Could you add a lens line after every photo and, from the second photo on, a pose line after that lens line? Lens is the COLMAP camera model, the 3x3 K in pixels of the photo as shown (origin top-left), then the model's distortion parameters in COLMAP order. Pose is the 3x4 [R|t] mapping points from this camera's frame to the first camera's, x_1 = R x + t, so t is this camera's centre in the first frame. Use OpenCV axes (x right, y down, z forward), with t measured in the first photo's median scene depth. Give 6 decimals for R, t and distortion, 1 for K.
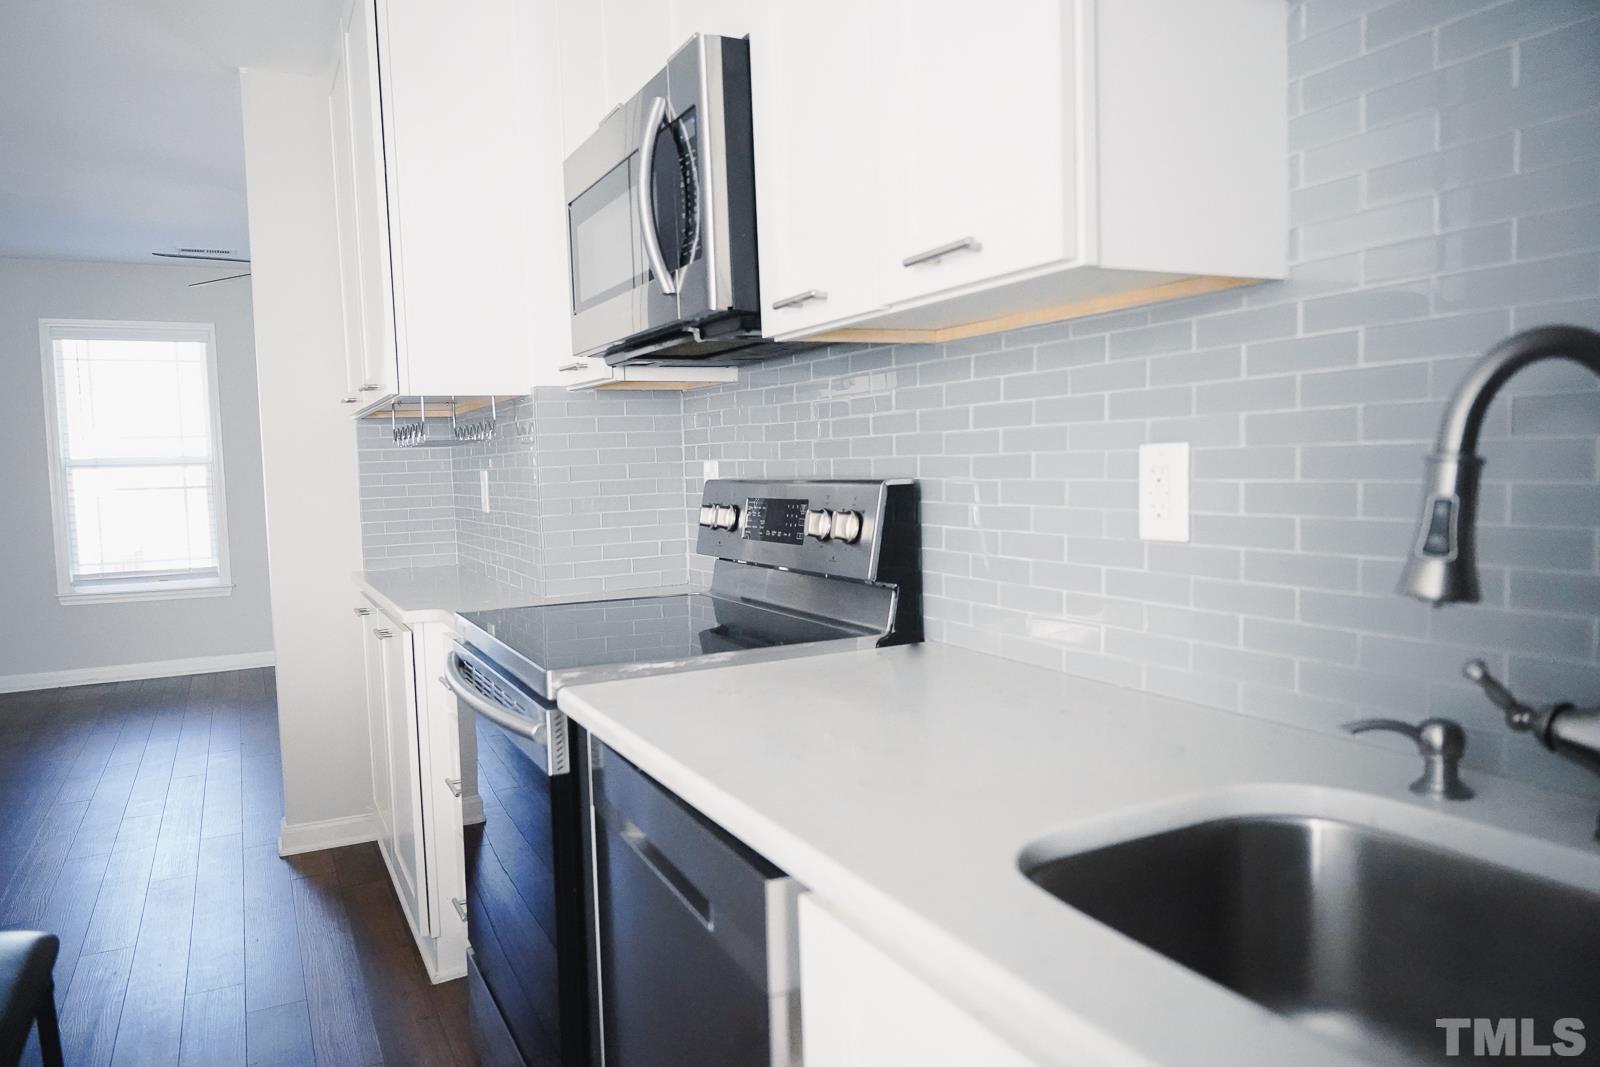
lens RADIAL K [[1076.9, 0, 800.0], [0, 1076.9, 533.5], [0, 0, 1]] dist [-0.007647, 0.004510]
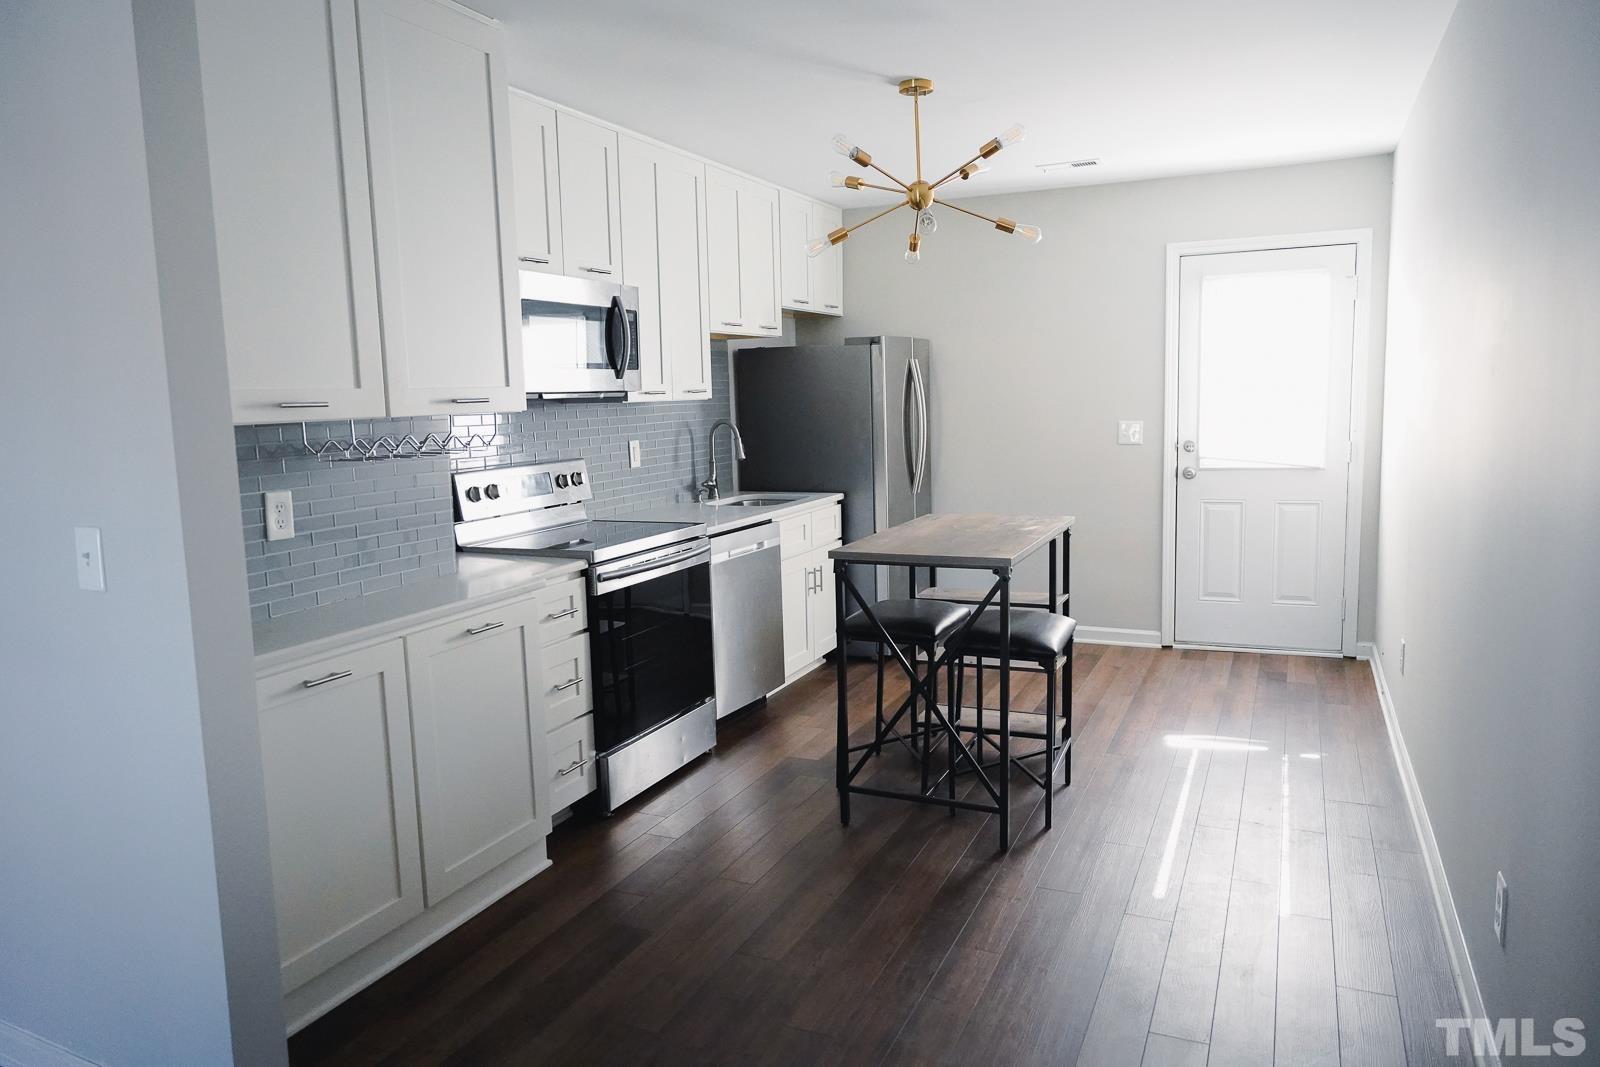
lens RADIAL K [[1072.5, 0, 800.0], [0, 1072.5, 533.5], [0, 0, 1]] dist [-0.007441, 0.004072]
pose [[-0.613170, -0.059487, 0.787708, -2.113599], [0.098477, 0.983626, 0.150939, -0.195835], [-0.783789, 0.170123, -0.597272, 2.054735]]
